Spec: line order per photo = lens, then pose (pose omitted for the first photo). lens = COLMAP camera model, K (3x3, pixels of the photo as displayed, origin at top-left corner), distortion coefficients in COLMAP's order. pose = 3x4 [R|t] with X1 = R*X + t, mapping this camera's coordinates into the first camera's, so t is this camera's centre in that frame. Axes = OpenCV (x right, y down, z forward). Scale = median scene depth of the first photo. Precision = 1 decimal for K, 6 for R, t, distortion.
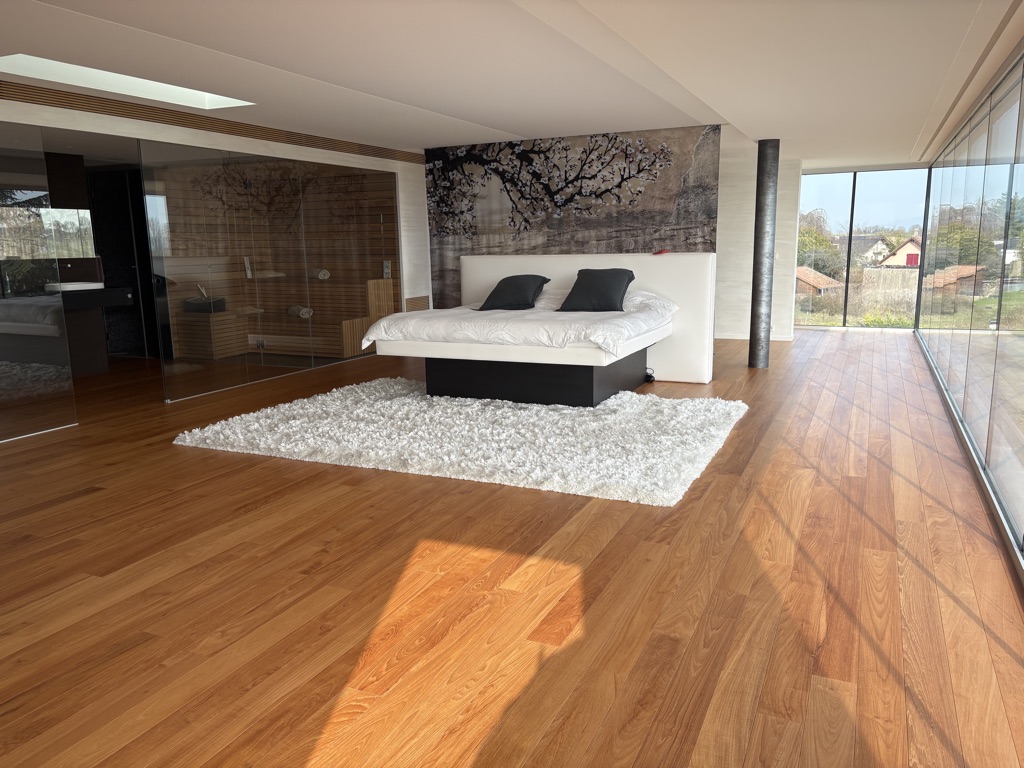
lens RADIAL K [[785.3, 0, 512.0], [0, 785.3, 384.0], [0, 0, 1]] dist [0.062065, -0.066711]
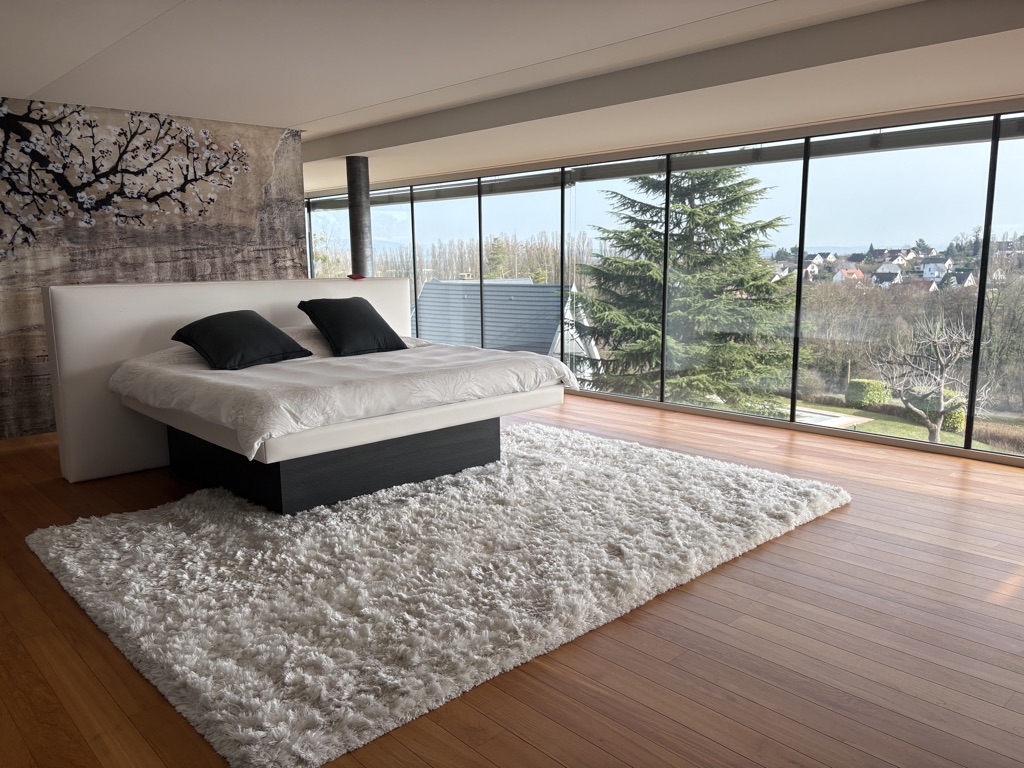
lens RADIAL K [[785.3, 0, 512.0], [0, 785.3, 384.0], [0, 0, 1]] dist [0.062065, -0.066711]
pose [[0.383879, -0.132566, 0.913818, -0.440541], [0.164190, 0.983670, 0.073726, -0.075457], [-0.908669, 0.121738, 0.399376, 0.441990]]
